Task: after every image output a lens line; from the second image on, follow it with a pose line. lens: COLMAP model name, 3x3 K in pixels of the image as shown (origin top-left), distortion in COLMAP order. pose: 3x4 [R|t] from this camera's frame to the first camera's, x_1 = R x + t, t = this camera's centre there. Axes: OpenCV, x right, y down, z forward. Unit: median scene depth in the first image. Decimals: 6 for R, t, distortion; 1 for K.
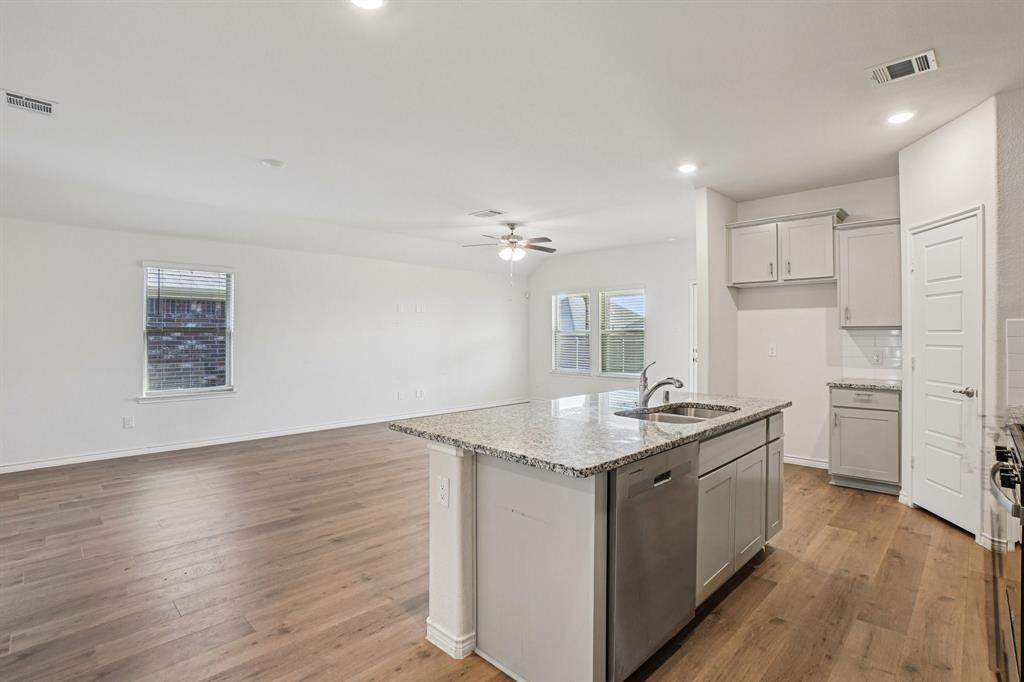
lens RADIAL K [[496.6, 0, 537.0], [0, 496.6, 334.1], [0, 0, 1]] dist [-0.048134, -0.000018]
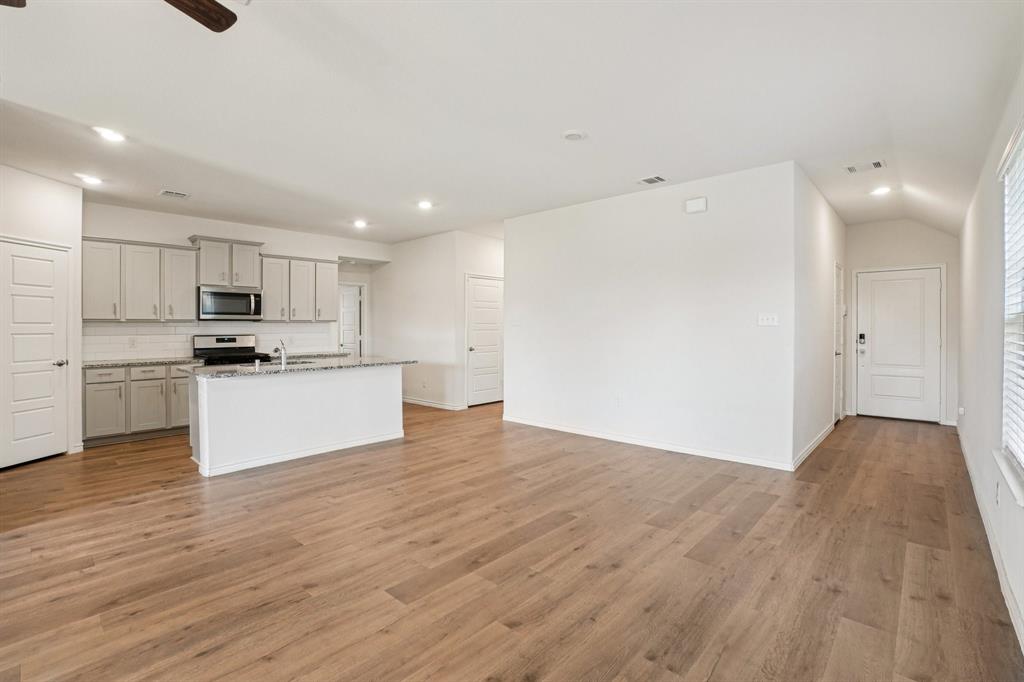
lens RADIAL K [[462.6, 0, 506.9], [0, 462.6, 328.5], [0, 0, 1]] dist [-0.043321, 0.009486]
pose [[-0.999967, -0.002457, -0.007783, -0.421729], [-0.002464, 0.999997, 0.000856, 0.003541], [0.007781, 0.000875, -0.999969, 1.941176]]
